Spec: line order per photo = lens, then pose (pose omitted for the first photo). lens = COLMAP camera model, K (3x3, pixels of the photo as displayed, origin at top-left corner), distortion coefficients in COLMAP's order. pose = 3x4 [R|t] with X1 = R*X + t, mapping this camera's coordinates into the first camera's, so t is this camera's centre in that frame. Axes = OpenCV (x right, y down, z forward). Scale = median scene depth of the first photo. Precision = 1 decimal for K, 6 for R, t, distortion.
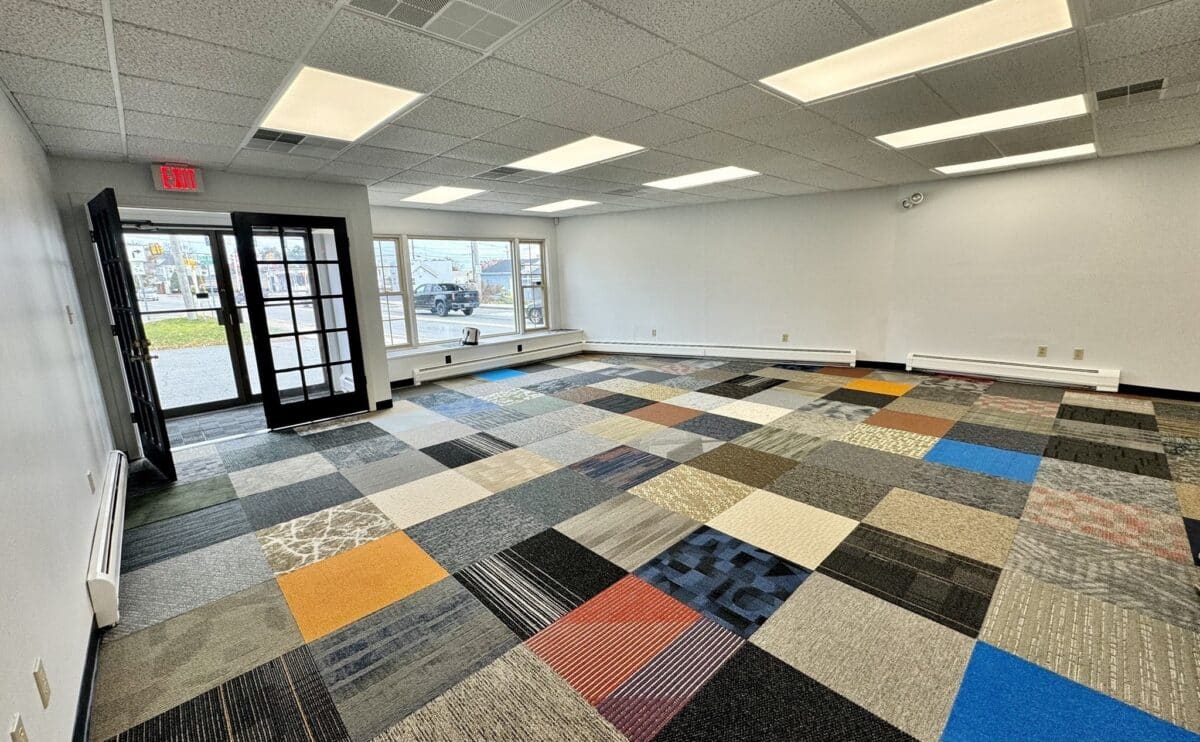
lens RADIAL K [[478.8, 0, 600.1], [0, 478.8, 368.2], [0, 0, 1]] dist [-0.000357, -0.000686]
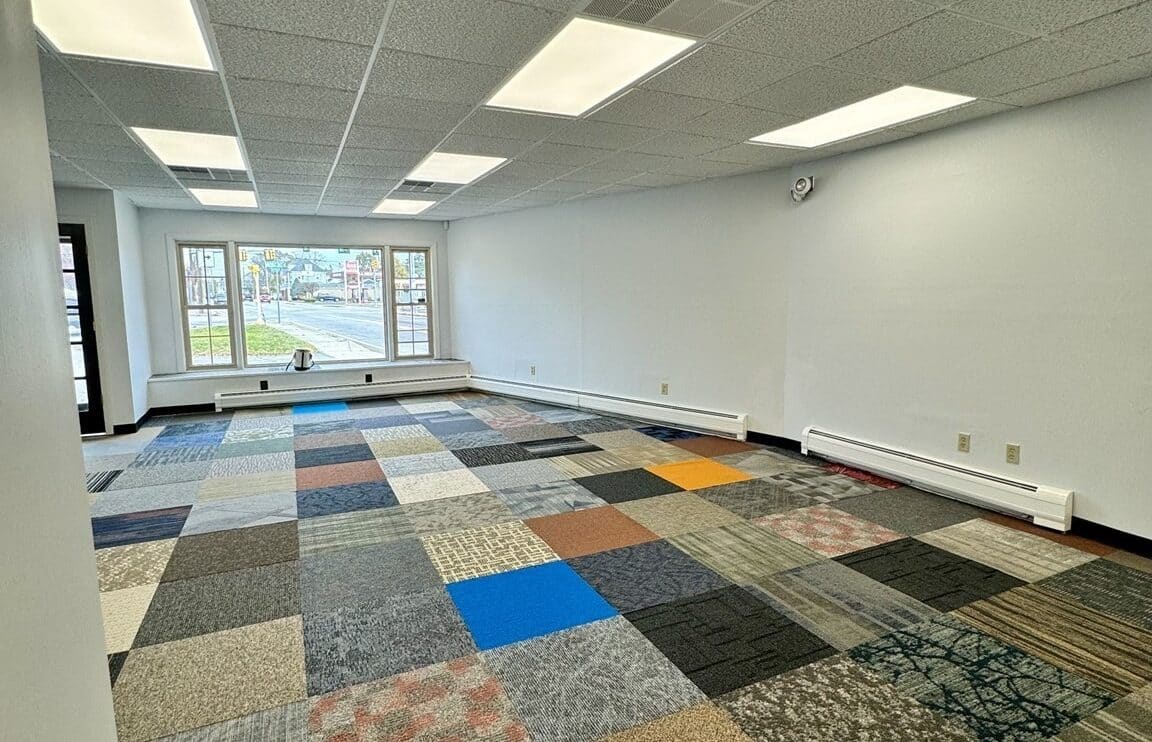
lens RADIAL K [[612.9, 0, 579.9], [0, 612.9, 369.3], [0, 0, 1]] dist [-0.006106, 0.001822]
pose [[0.950584, 0.063401, -0.303926, 0.863561], [-0.082878, 0.995223, -0.051605, -0.057450], [0.299203, 0.074244, 0.951297, 0.195682]]
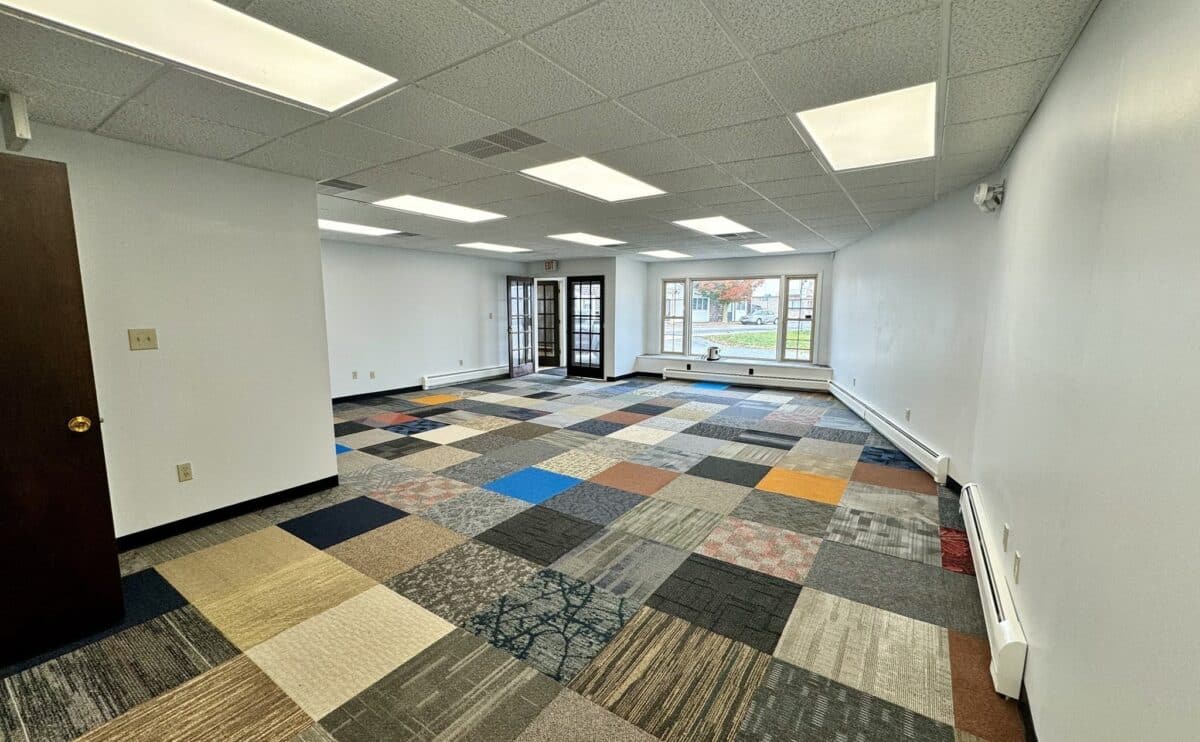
lens RADIAL K [[478.8, 0, 600.2], [0, 478.8, 365.8], [0, 0, 1]] dist [-0.000357, -0.000686]
pose [[0.214436, 0.152423, -0.964772, 1.501156], [-0.198479, 0.973940, 0.109757, -0.191115], [0.956359, 0.167951, 0.239101, 0.664893]]
